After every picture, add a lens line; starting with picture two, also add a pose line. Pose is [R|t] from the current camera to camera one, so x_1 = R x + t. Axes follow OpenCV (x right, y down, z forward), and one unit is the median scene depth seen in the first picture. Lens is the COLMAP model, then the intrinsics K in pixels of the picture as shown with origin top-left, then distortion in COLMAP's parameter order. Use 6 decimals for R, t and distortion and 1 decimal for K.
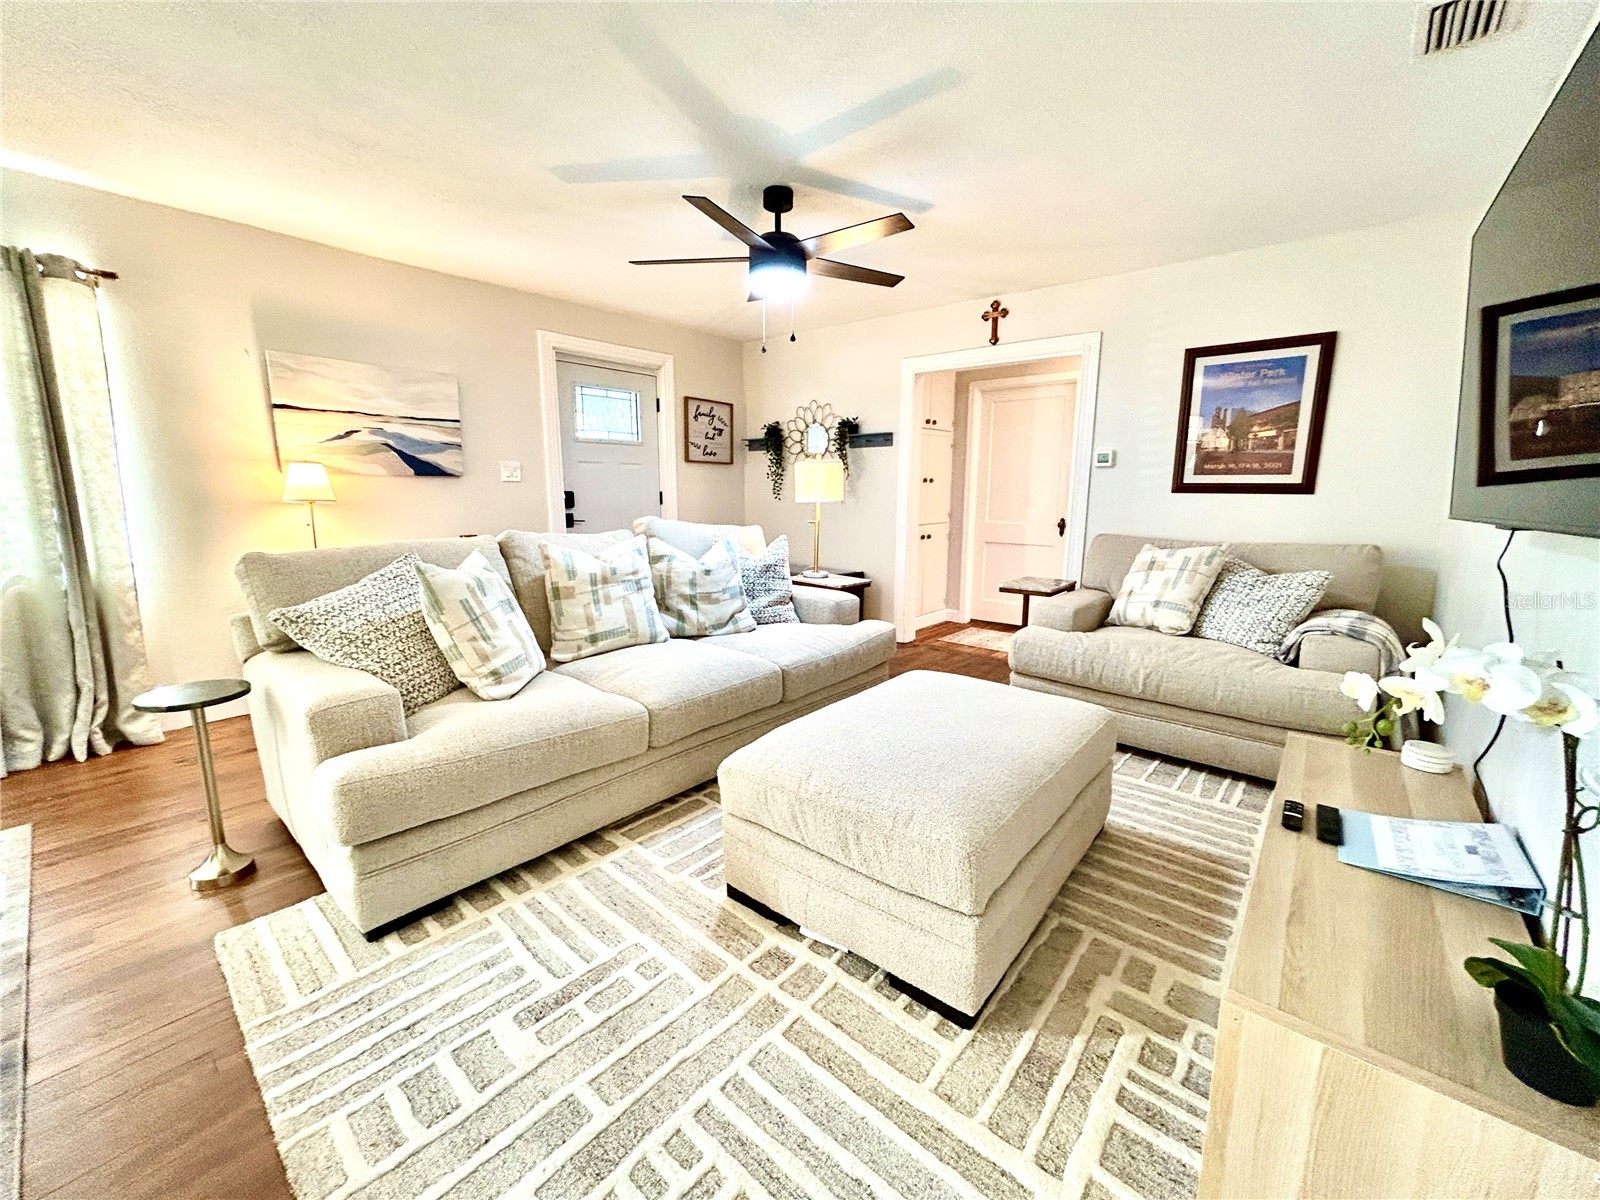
lens RADIAL K [[638.3, 0, 803.4], [0, 638.3, 598.5], [0, 0, 1]] dist [-0.000198, 0.000258]
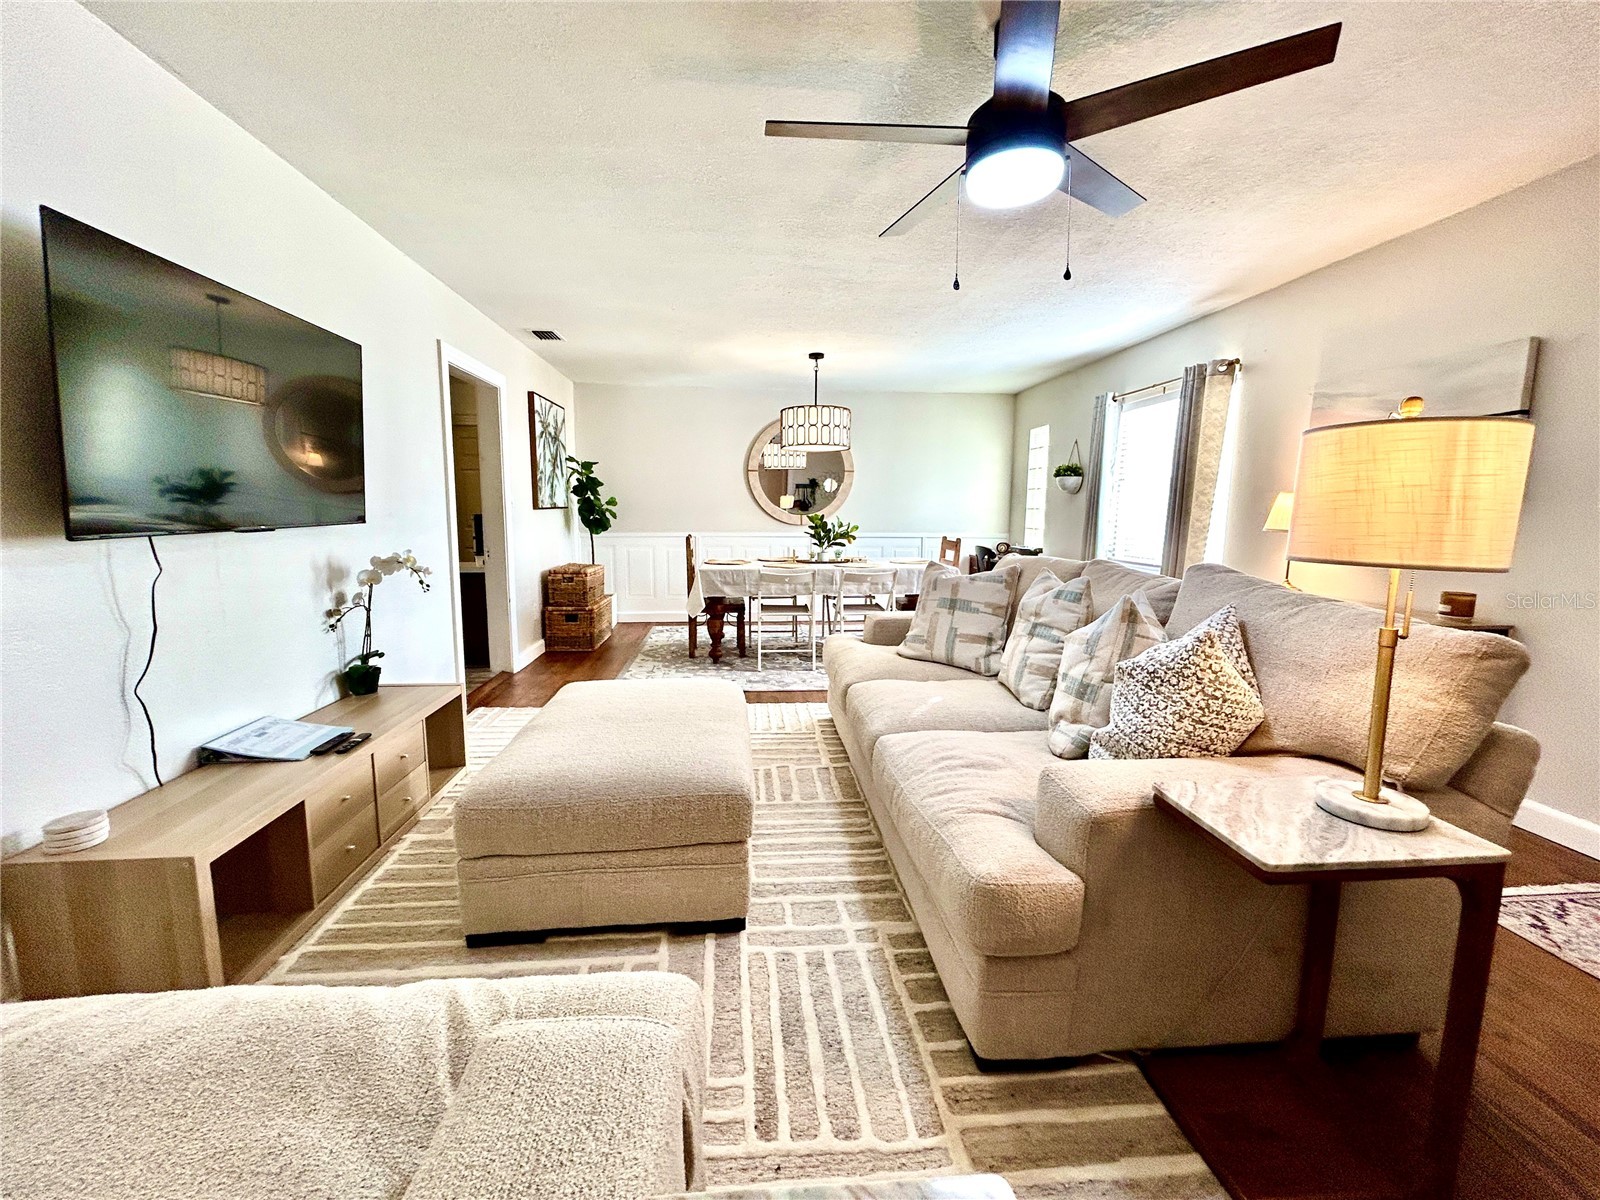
lens RADIAL K [[638.3, 0, 807.6], [0, 638.3, 592.8], [0, 0, 1]] dist [-0.000198, 0.000258]
pose [[-0.686556, 0.077586, -0.722925, 0.599017], [-0.140269, 0.961478, 0.236400, -0.245340], [0.713418, 0.263706, -0.649226, 1.405821]]
